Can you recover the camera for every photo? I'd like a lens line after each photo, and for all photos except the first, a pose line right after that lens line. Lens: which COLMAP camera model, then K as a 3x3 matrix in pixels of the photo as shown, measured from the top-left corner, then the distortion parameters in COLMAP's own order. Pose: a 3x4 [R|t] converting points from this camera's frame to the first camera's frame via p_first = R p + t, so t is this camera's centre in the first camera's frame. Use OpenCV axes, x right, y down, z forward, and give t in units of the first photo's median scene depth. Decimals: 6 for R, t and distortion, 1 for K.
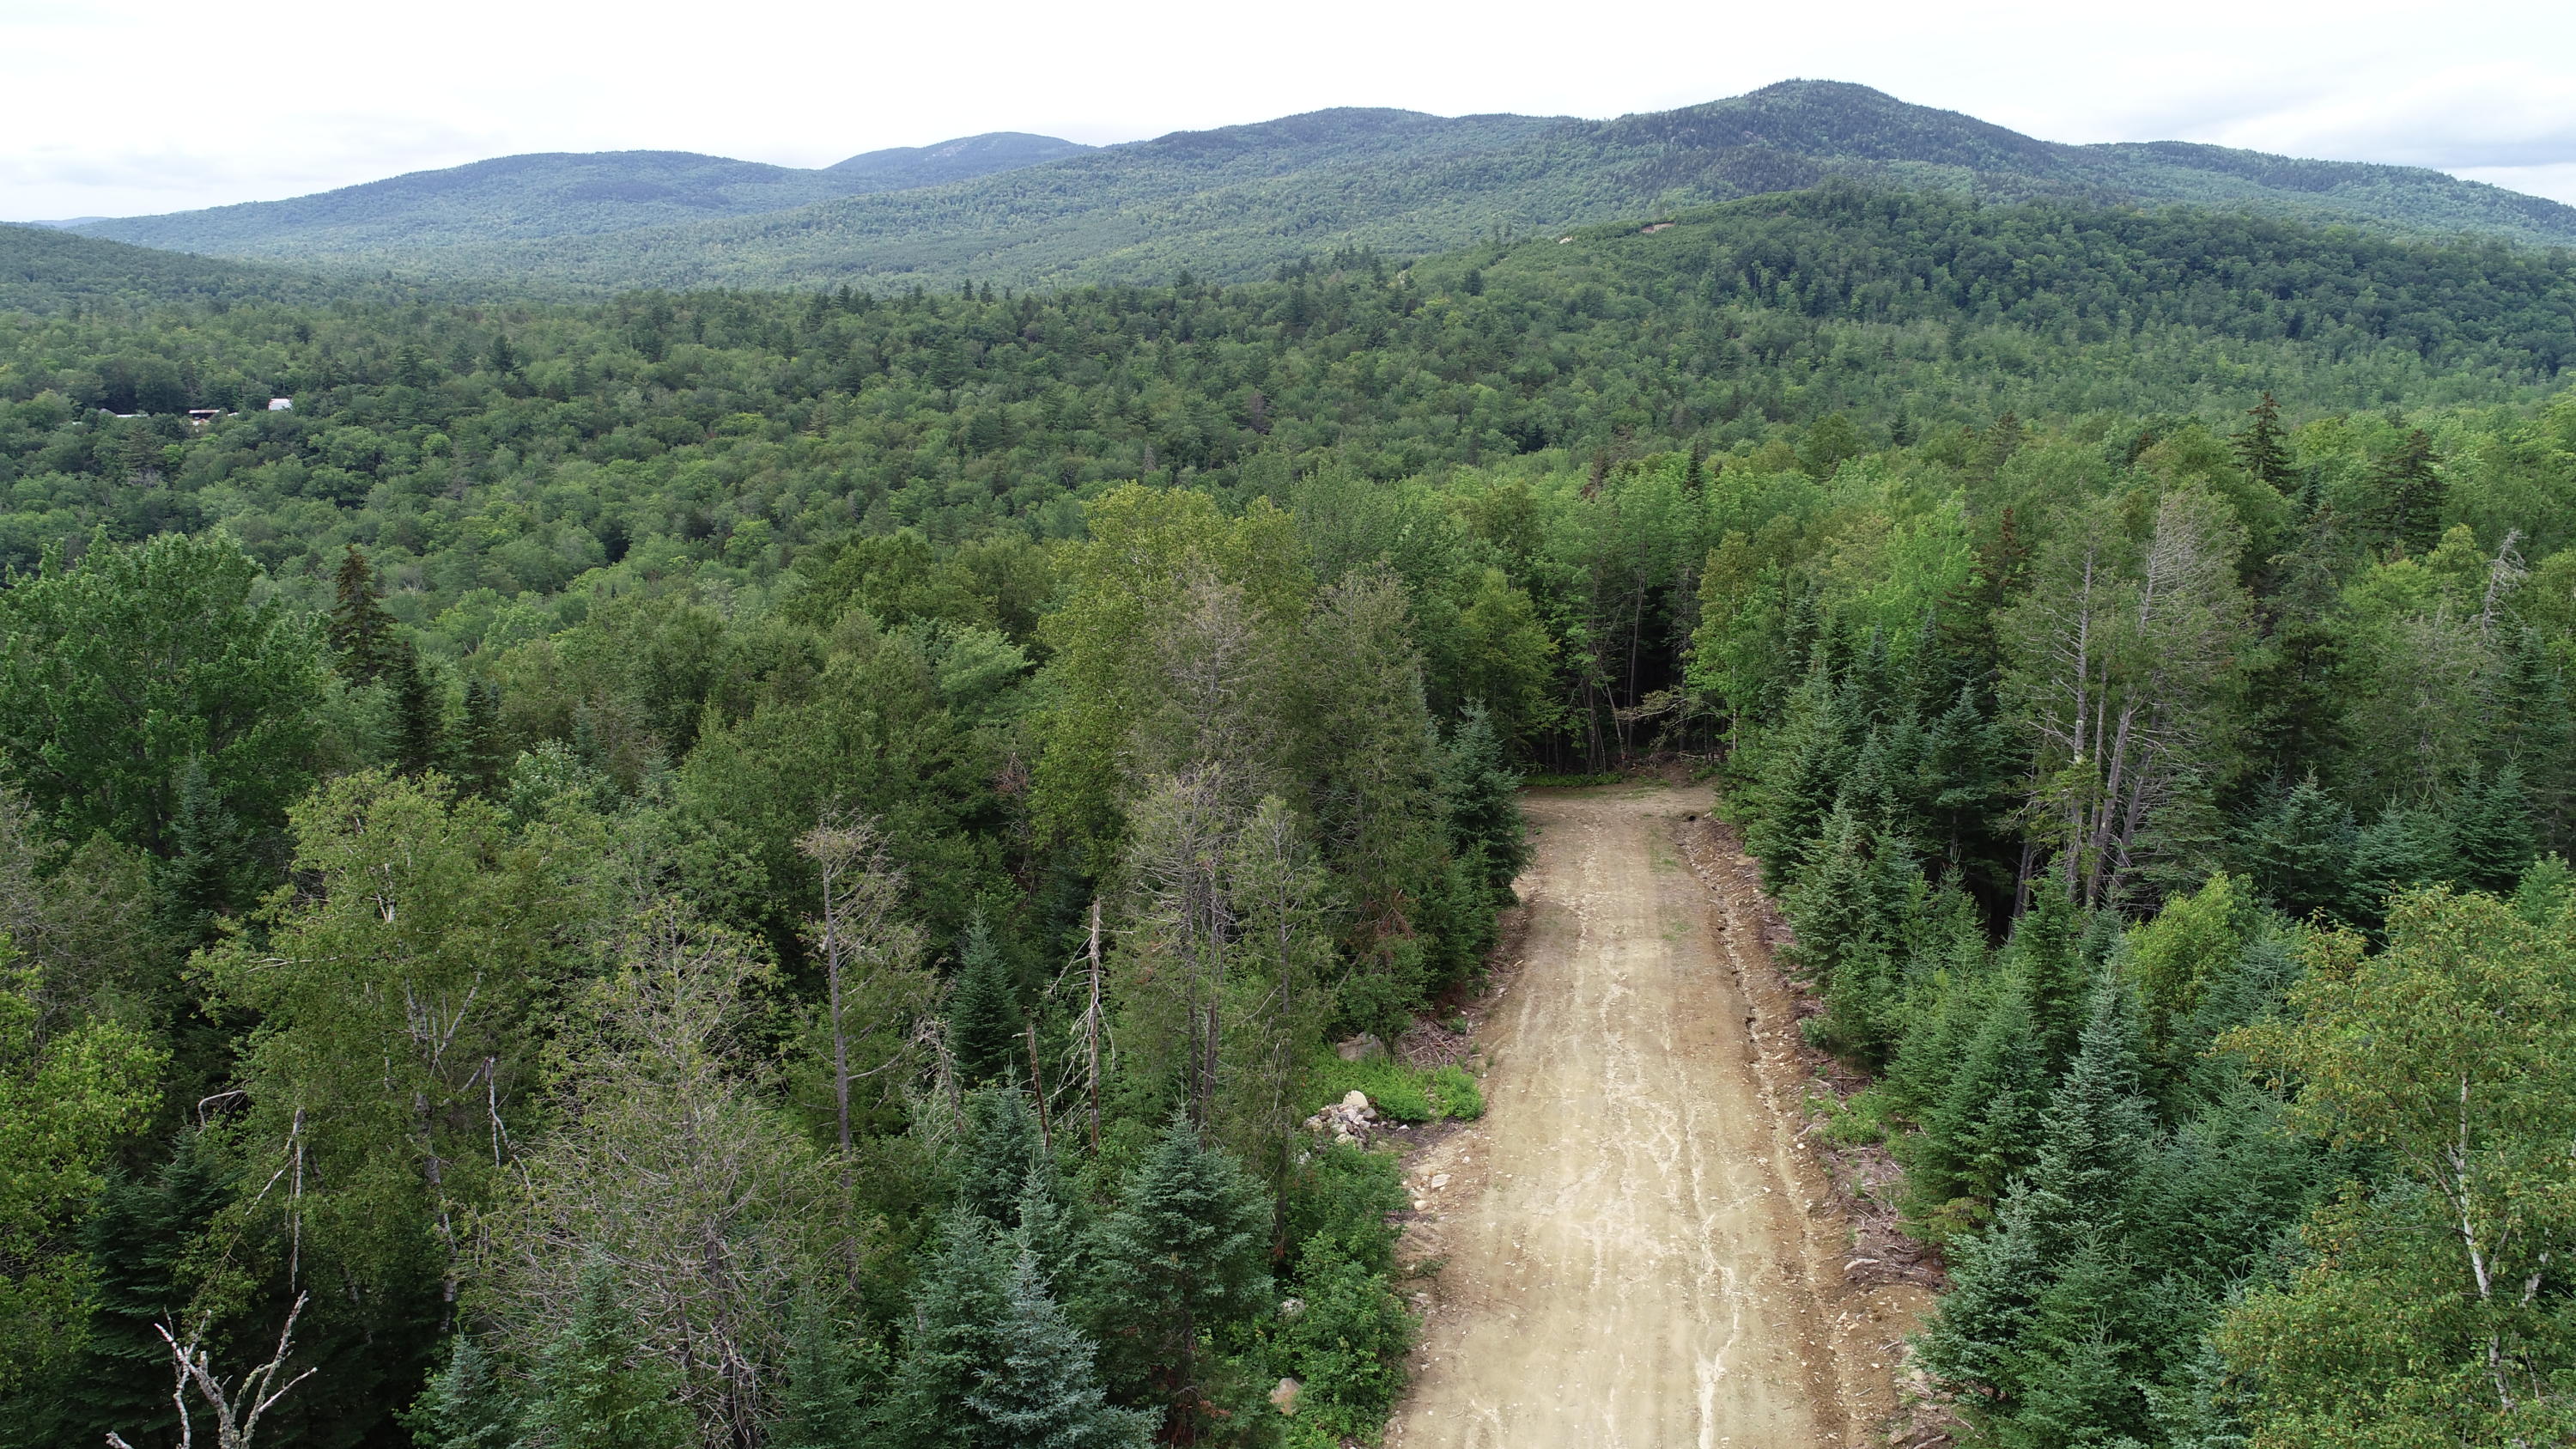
lens RADIAL K [[1718.0, 0, 1281.2], [0, 1718.0, 730.4], [0, 0, 1]] dist [-0.002497, -0.000001]
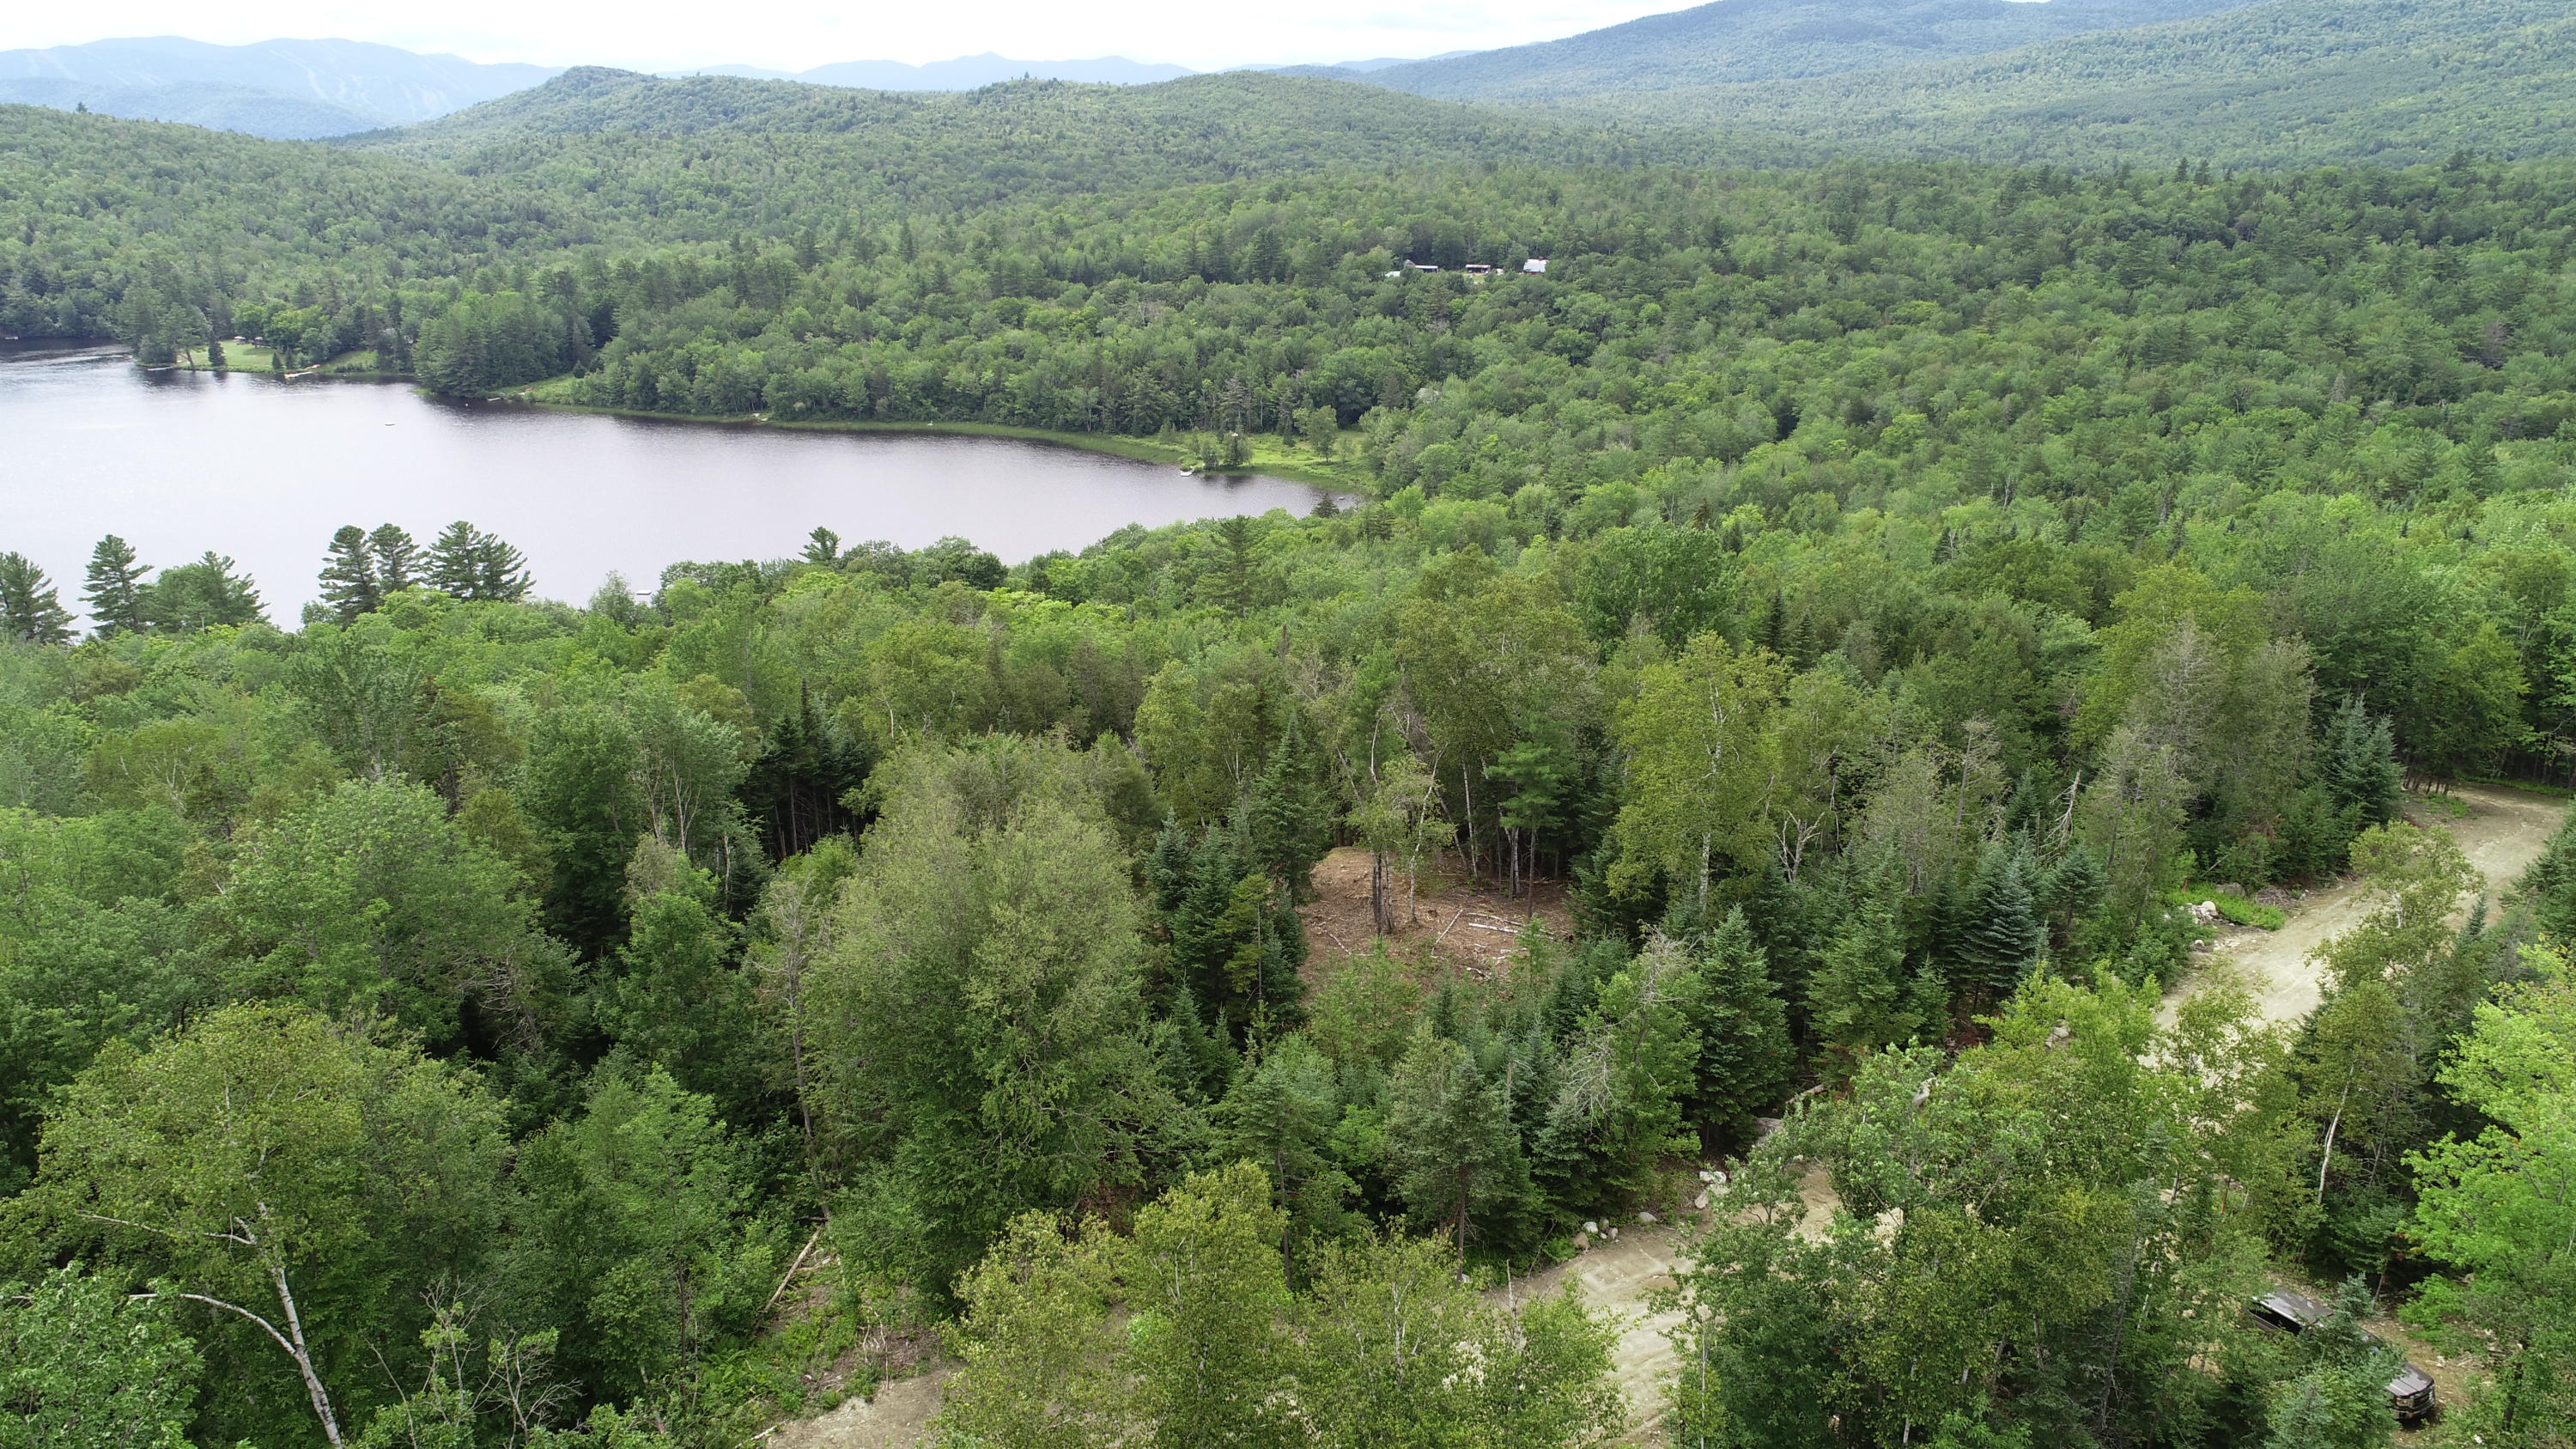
lens RADIAL K [[1718.0, 0, 1279.2], [0, 1718.0, 728.1], [0, 0, 1]] dist [-0.002497, -0.000001]
pose [[0.801155, 0.207476, -0.561341, 0.239819], [-0.158326, 0.978042, 0.135526, -0.079076], [0.577134, -0.019702, 0.816412, -1.166963]]
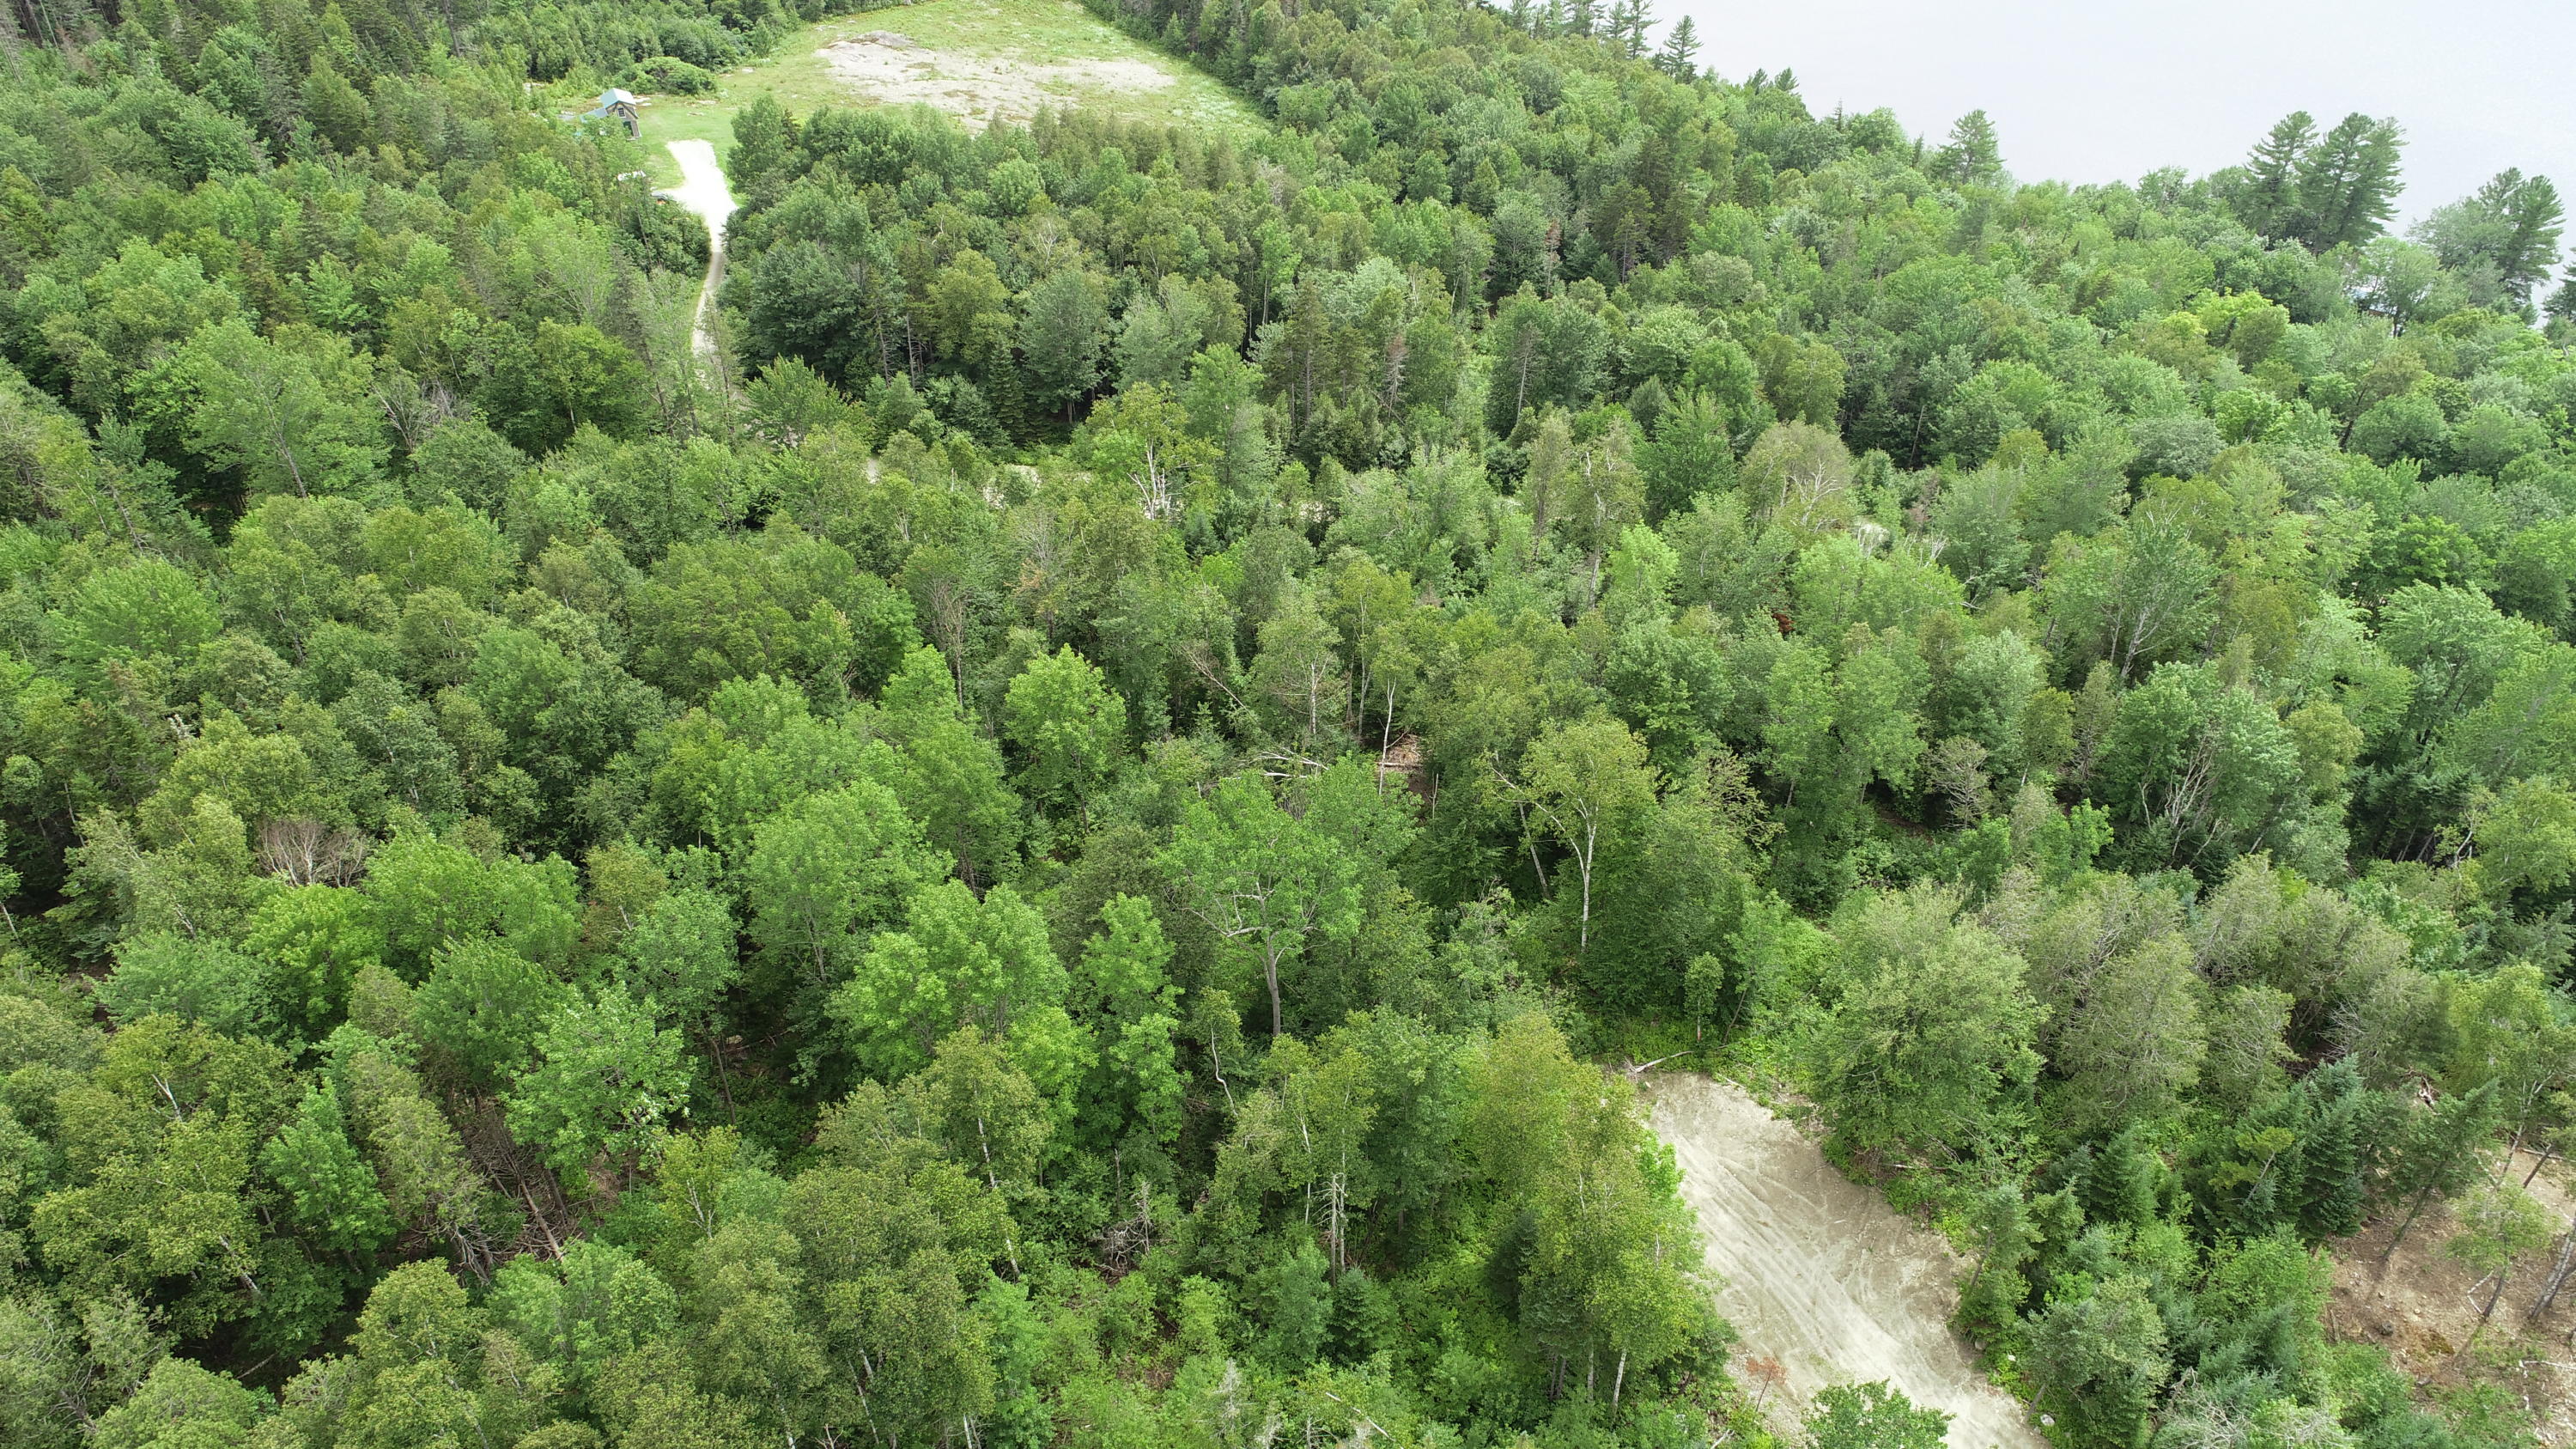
lens RADIAL K [[1718.0, 0, 1282.9], [0, 1718.0, 727.2], [0, 0, 1]] dist [-0.002497, -0.000001]
pose [[-0.451063, 0.541927, -0.709124, 0.871871], [-0.237844, 0.692821, 0.680757, -0.952533], [0.860216, 0.475726, -0.183612, -0.740384]]
